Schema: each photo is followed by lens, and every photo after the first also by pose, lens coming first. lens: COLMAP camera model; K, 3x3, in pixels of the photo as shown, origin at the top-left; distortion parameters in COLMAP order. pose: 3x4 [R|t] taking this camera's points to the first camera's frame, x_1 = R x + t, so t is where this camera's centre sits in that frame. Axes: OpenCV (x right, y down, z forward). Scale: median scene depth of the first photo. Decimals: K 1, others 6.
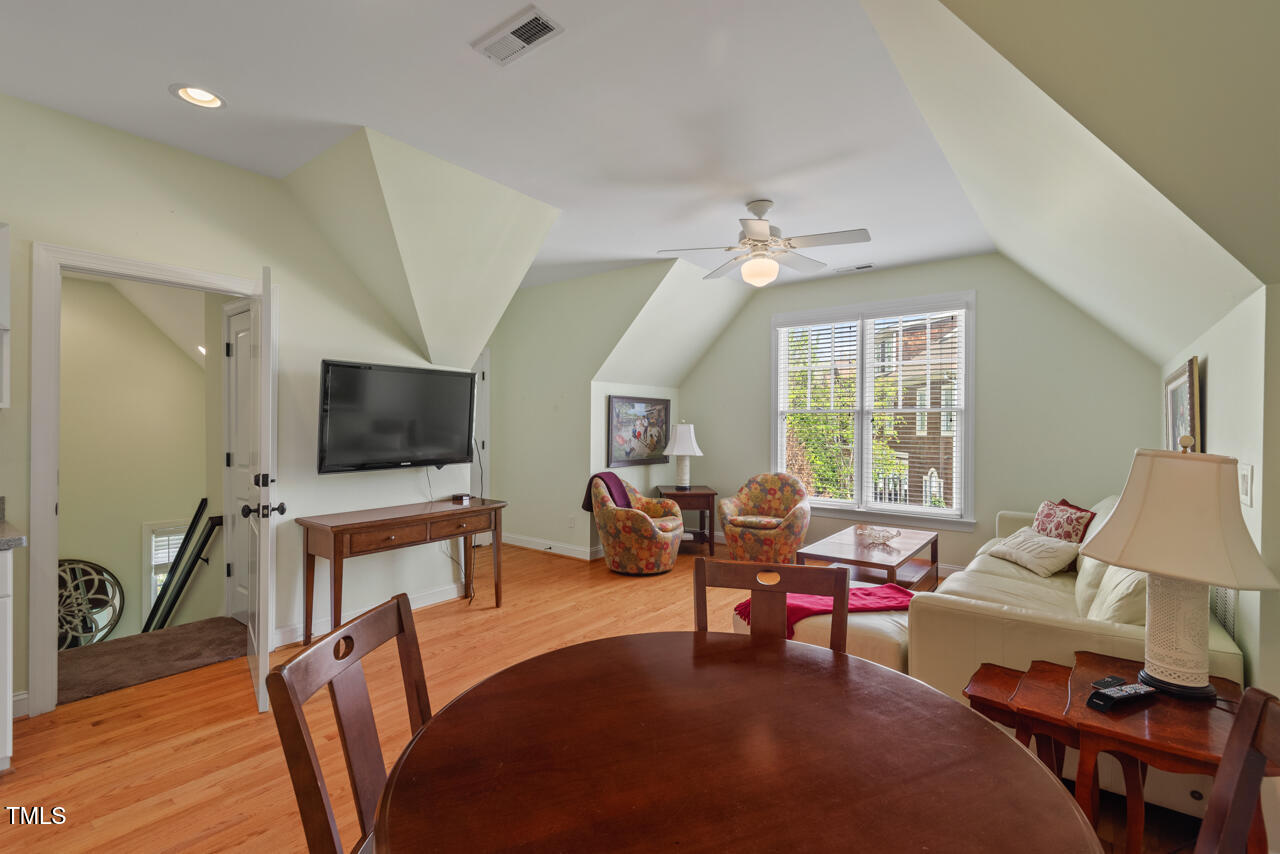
lens RADIAL K [[580.3, 0, 646.3], [0, 580.3, 424.4], [0, 0, 1]] dist [0.011536, -0.004924]
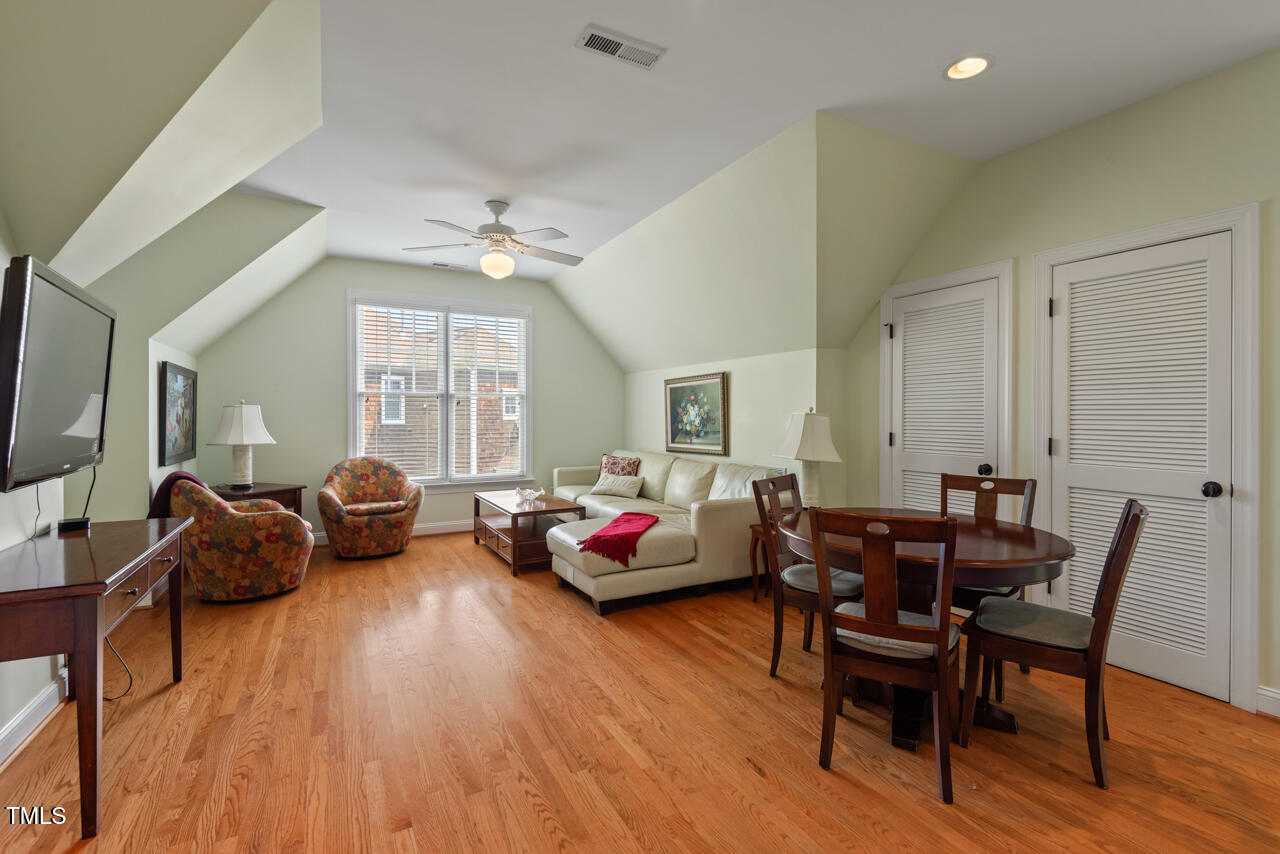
lens RADIAL K [[580.3, 0, 652.8], [0, 580.3, 419.1], [0, 0, 1]] dist [0.011536, -0.004924]
pose [[0.387382, -0.011654, 0.921846, -0.529274], [0.006156, 0.999931, 0.010054, 0.015927], [-0.921899, 0.001780, 0.387426, 0.218099]]
